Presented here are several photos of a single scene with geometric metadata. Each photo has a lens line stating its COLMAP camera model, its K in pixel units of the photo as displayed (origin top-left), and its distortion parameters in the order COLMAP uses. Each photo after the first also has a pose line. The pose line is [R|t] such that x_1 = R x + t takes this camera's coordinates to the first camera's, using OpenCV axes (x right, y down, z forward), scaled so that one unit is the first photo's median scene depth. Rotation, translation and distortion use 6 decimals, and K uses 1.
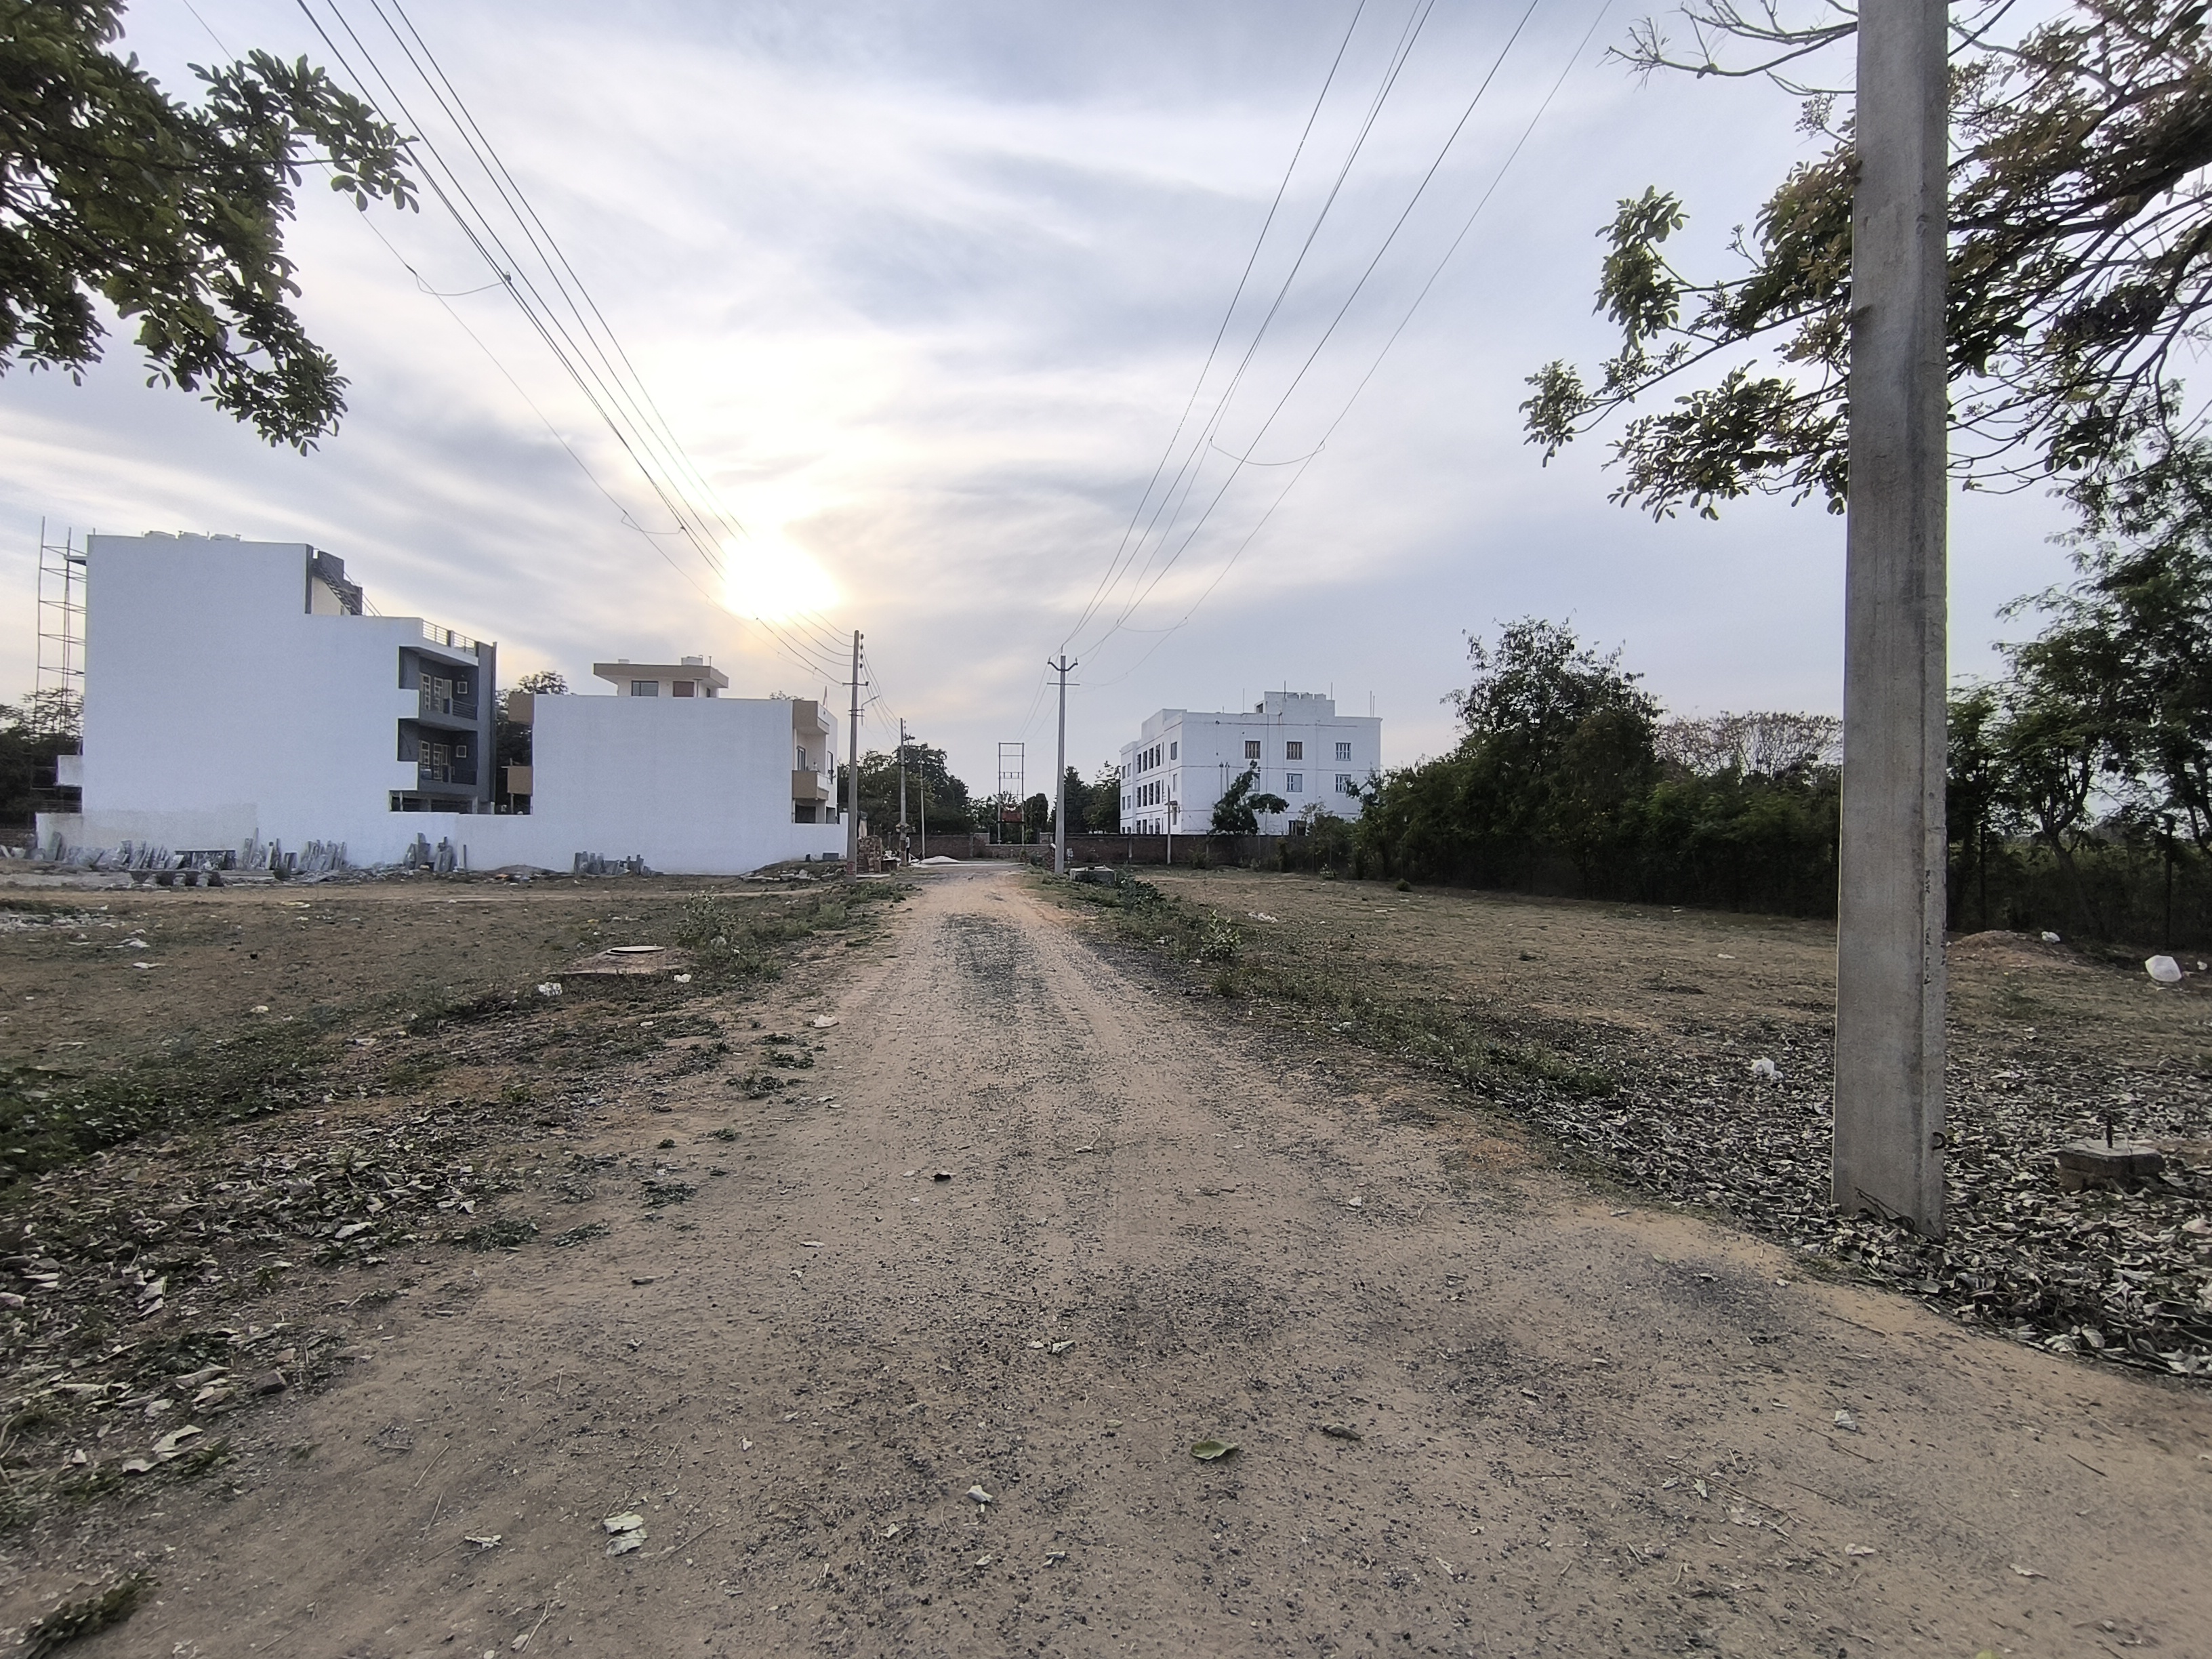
lens RADIAL K [[994.9, 0, 1110.7], [0, 994.9, 835.0], [0, 0, 1]] dist [-0.017366, 0.017260]
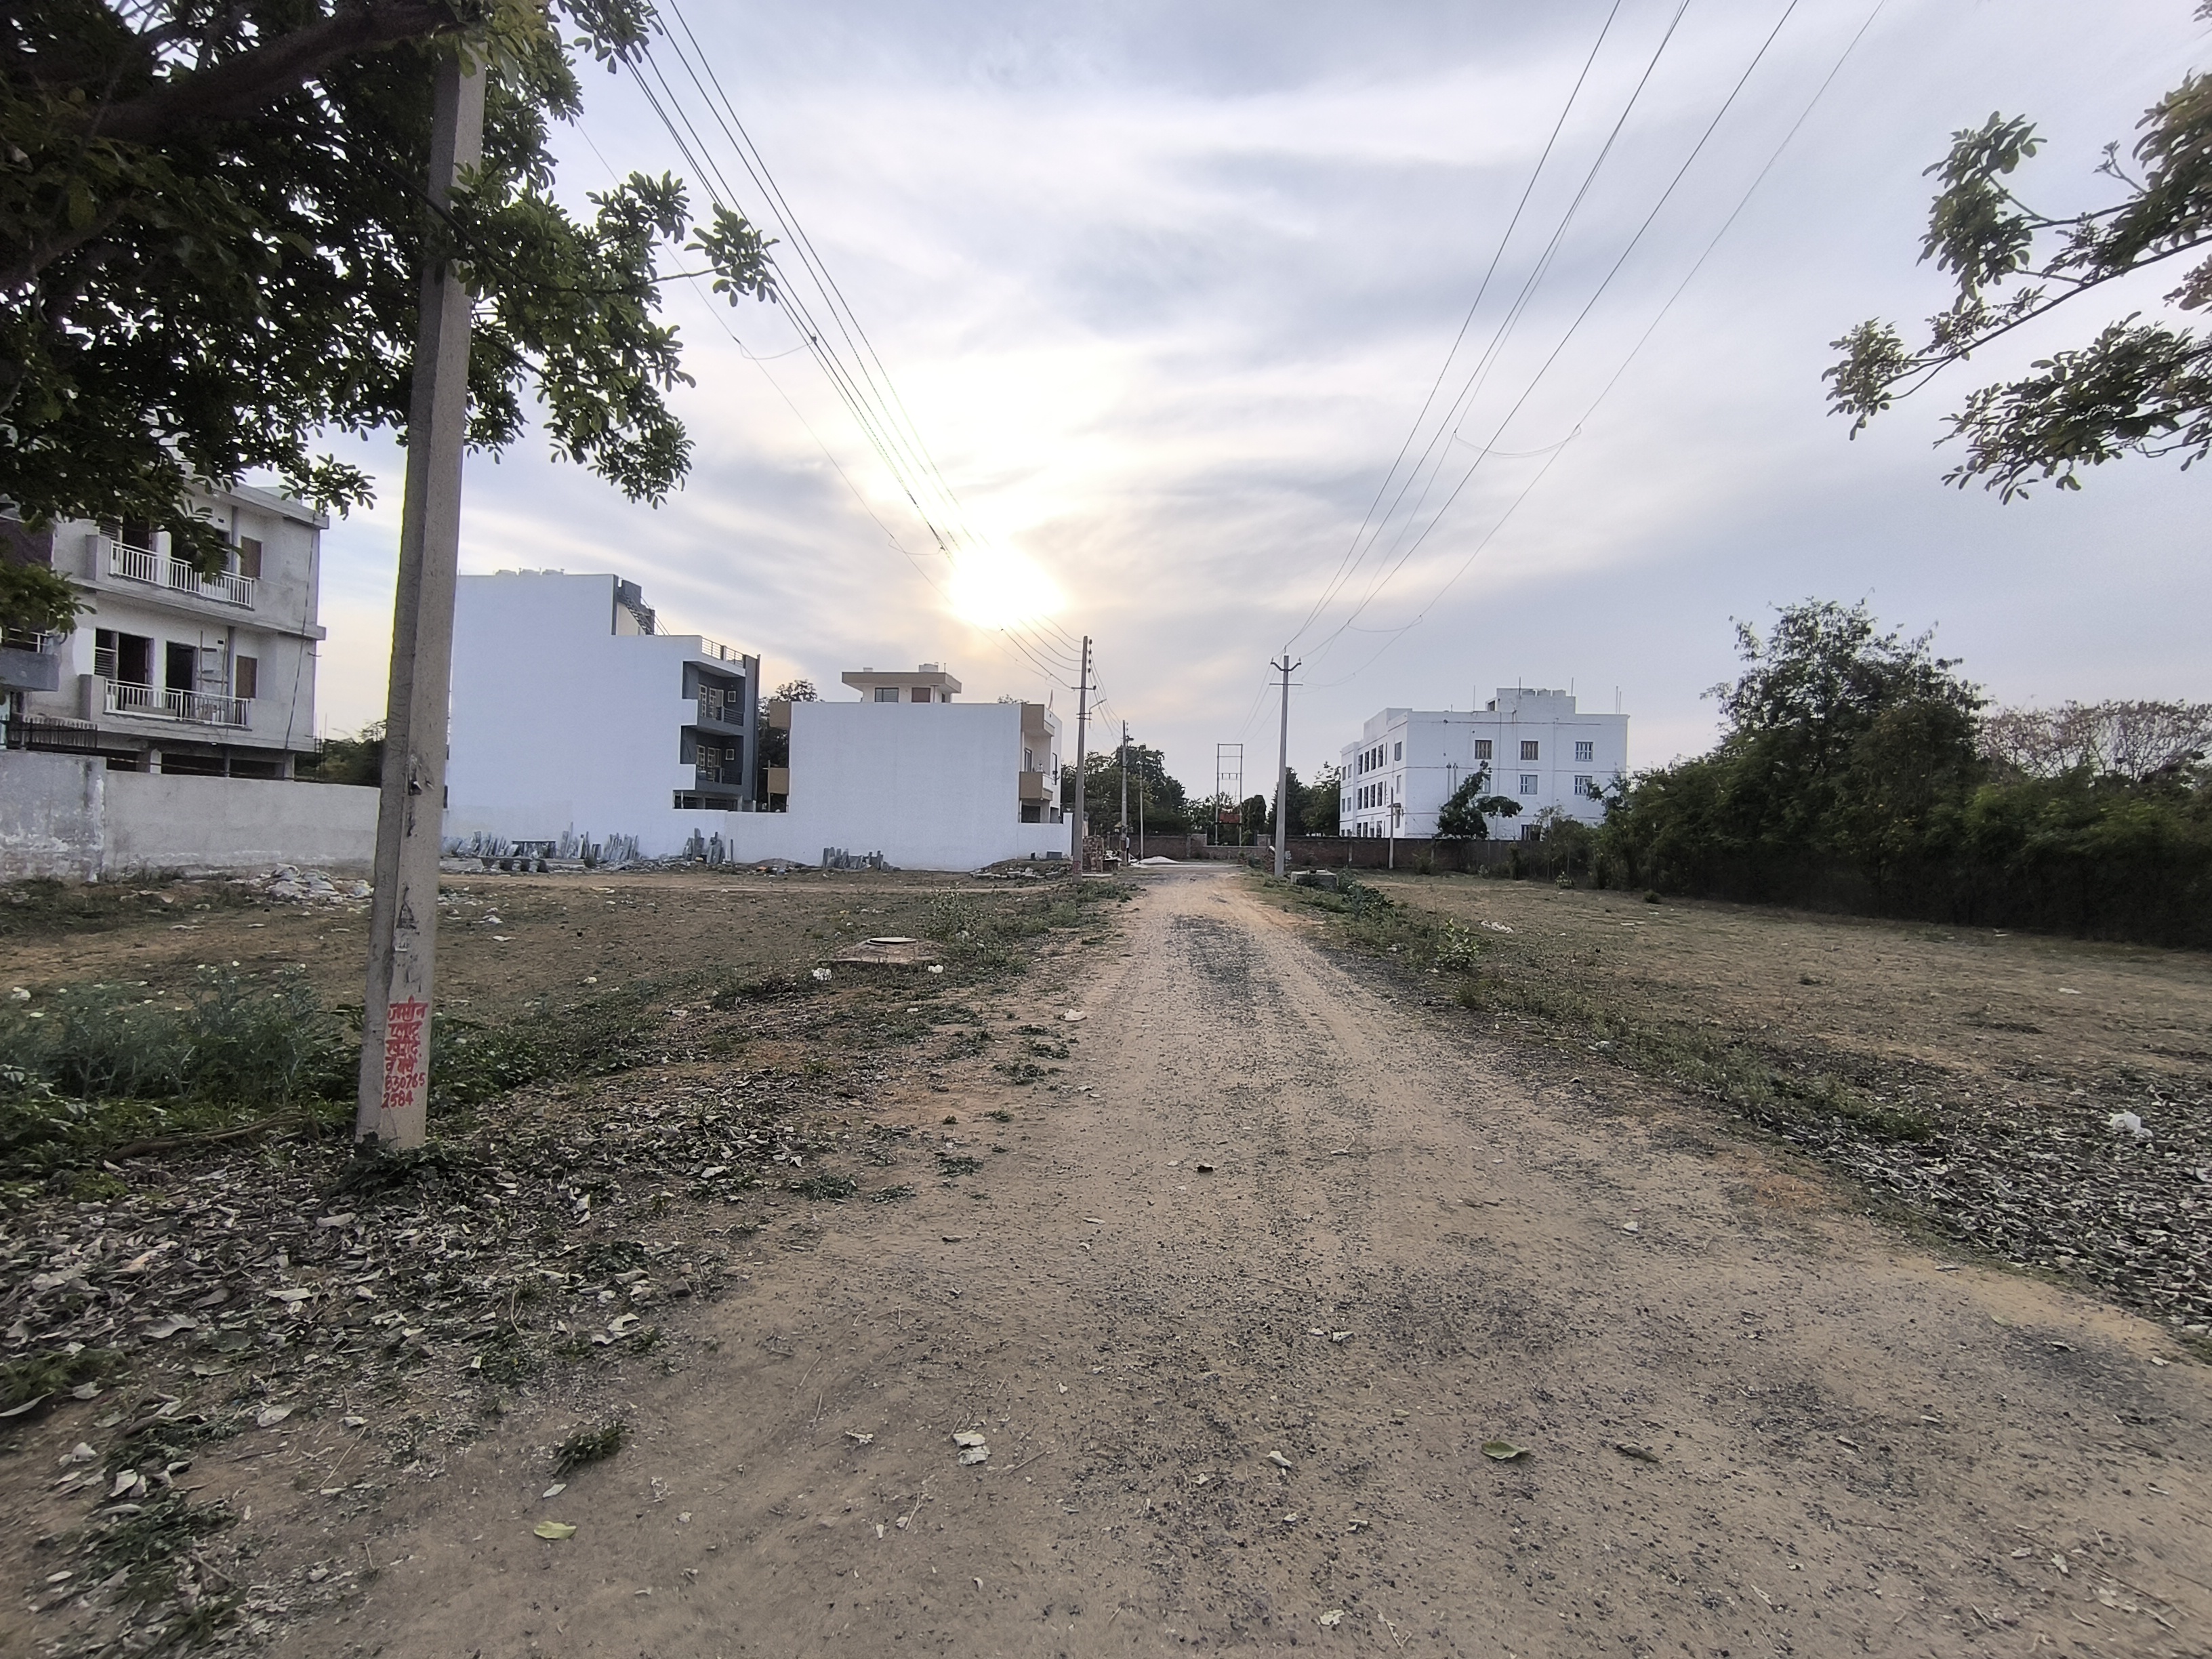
lens RADIAL K [[1001.4, 0, 1110.6], [0, 1001.4, 841.6], [0, 0, 1]] dist [-0.001144, 0.001165]
pose [[0.978509, 0.014051, -0.205726, -0.030464], [-0.012772, 0.999890, 0.007543, -0.004753], [0.205809, -0.004754, 0.978581, -0.032801]]
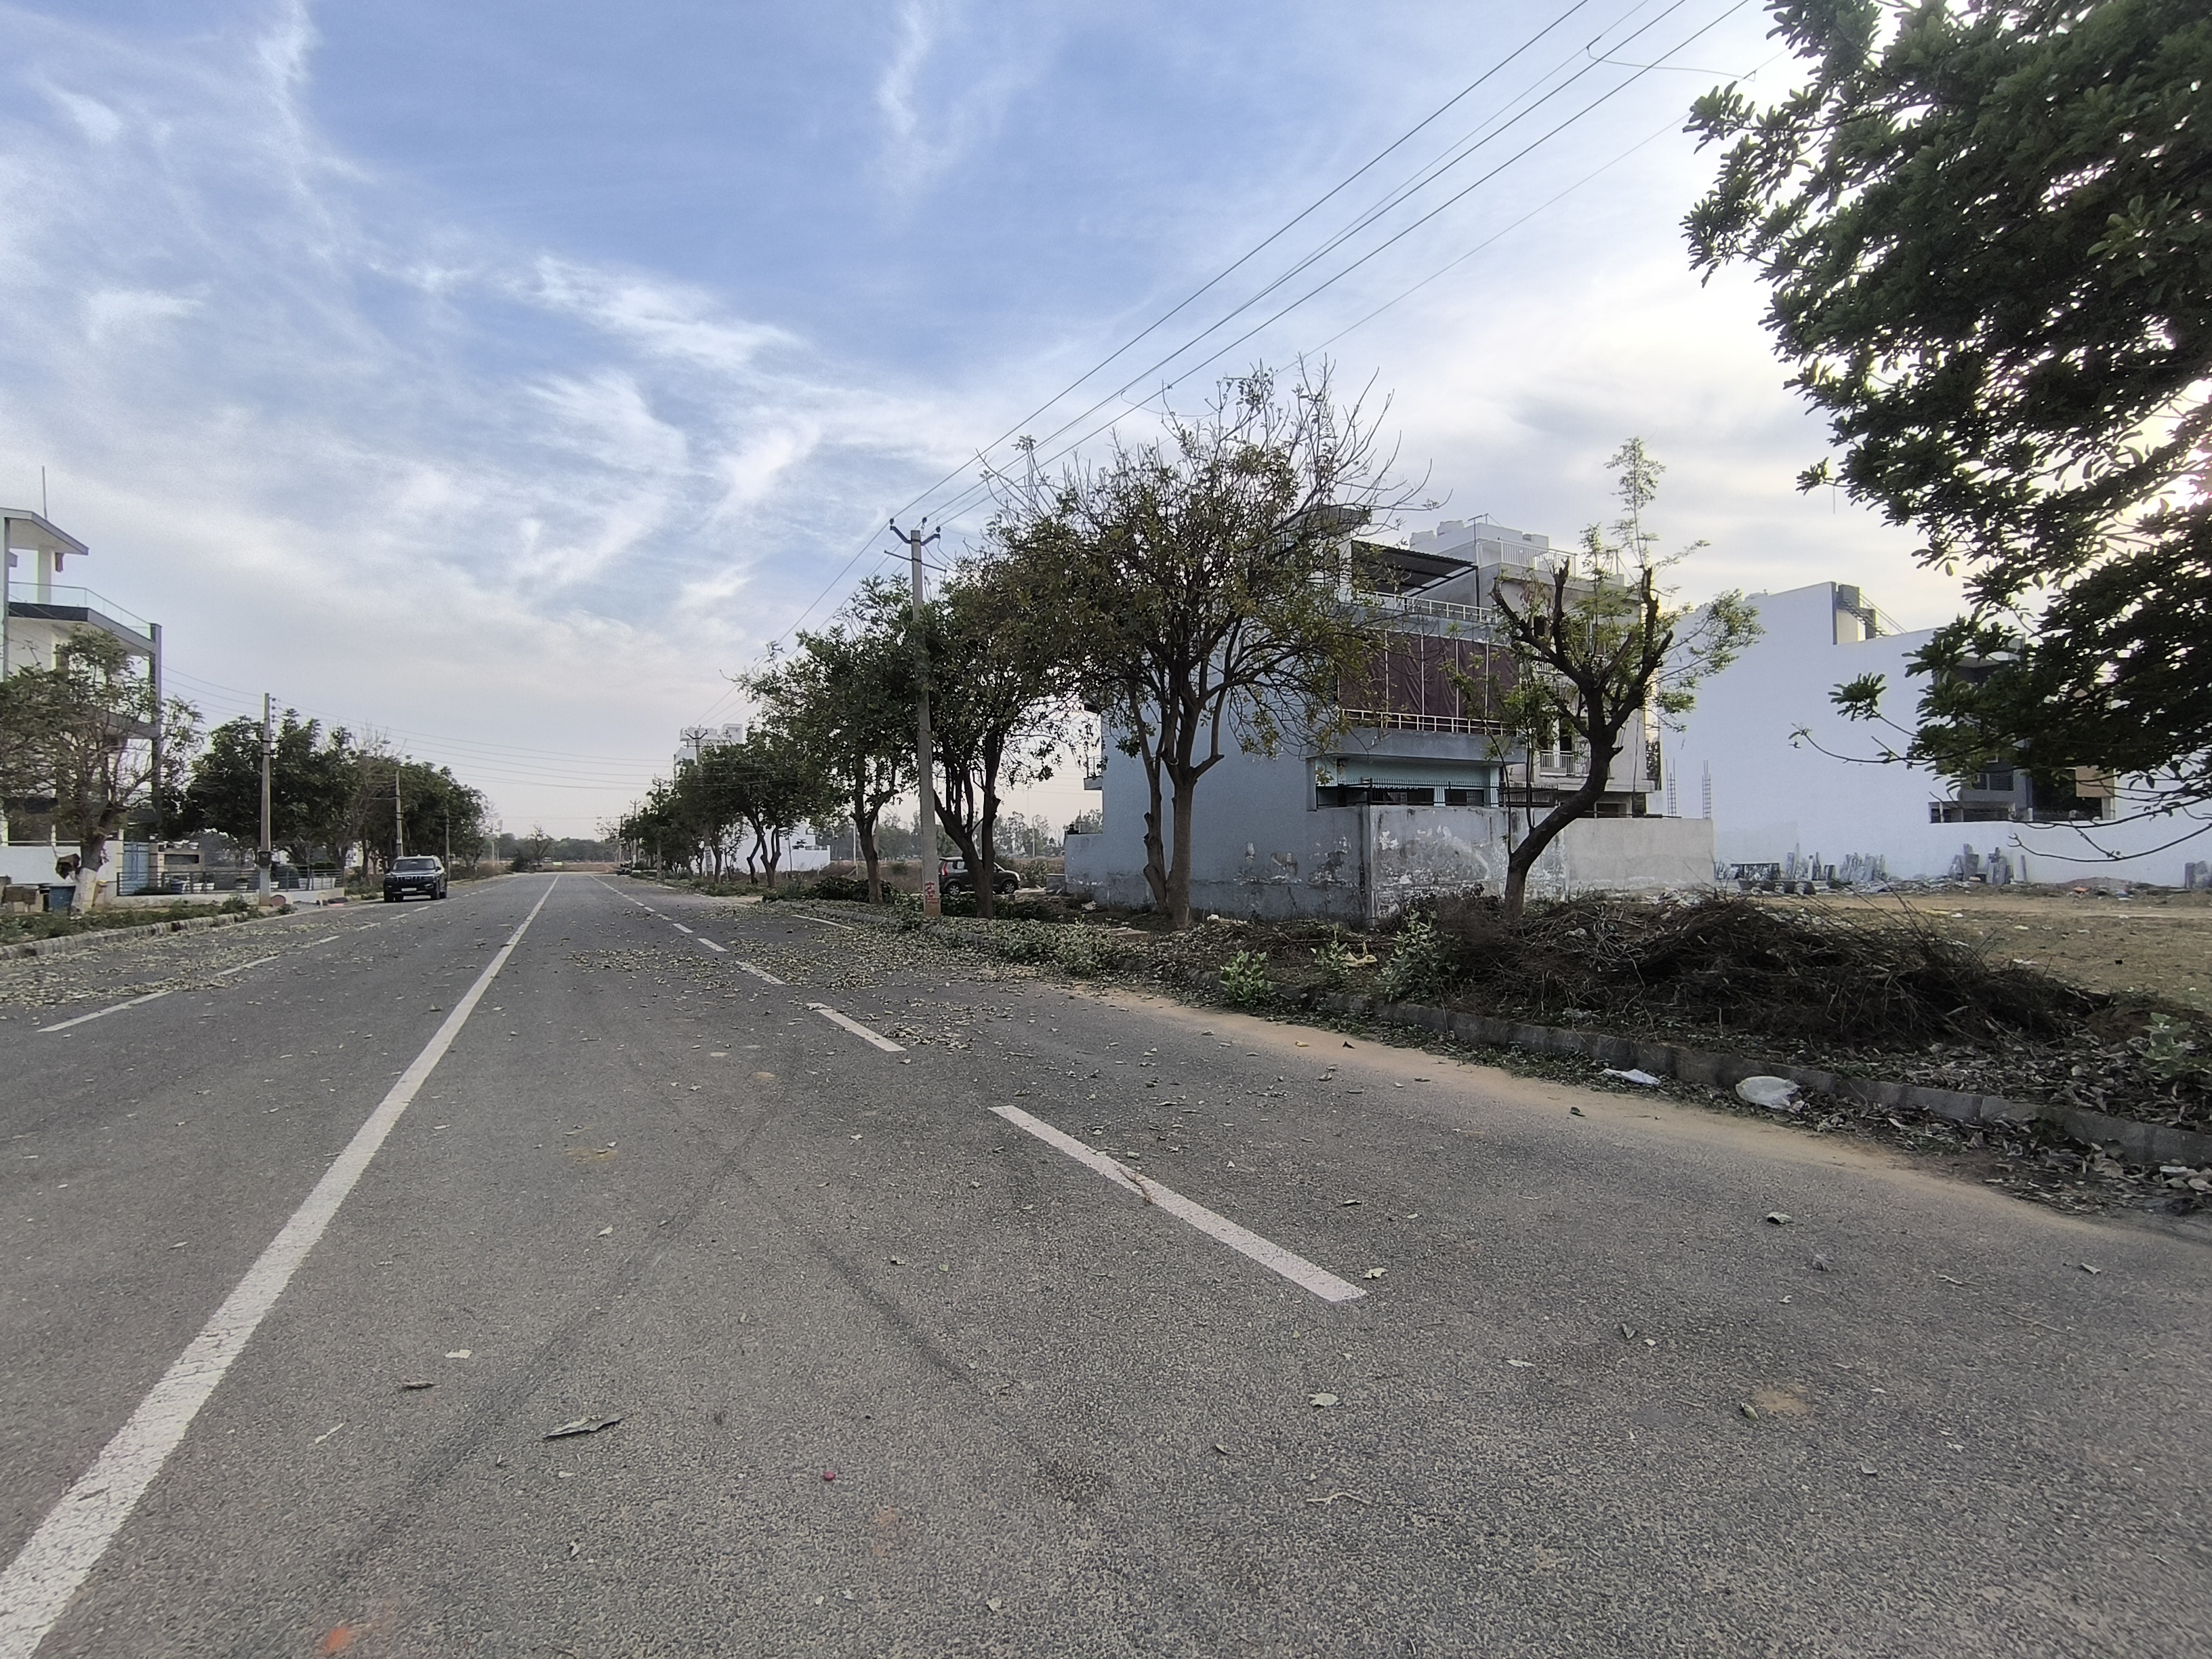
lens RADIAL K [[1001.4, 0, 1110.6], [0, 1001.4, 841.6], [0, 0, 1]] dist [-0.001144, 0.001165]
pose [[0.354490, -0.028772, -0.934617, -0.300402], [0.024973, 0.999461, -0.021297, -0.017716], [0.934726, -0.015790, 0.355017, -0.559383]]
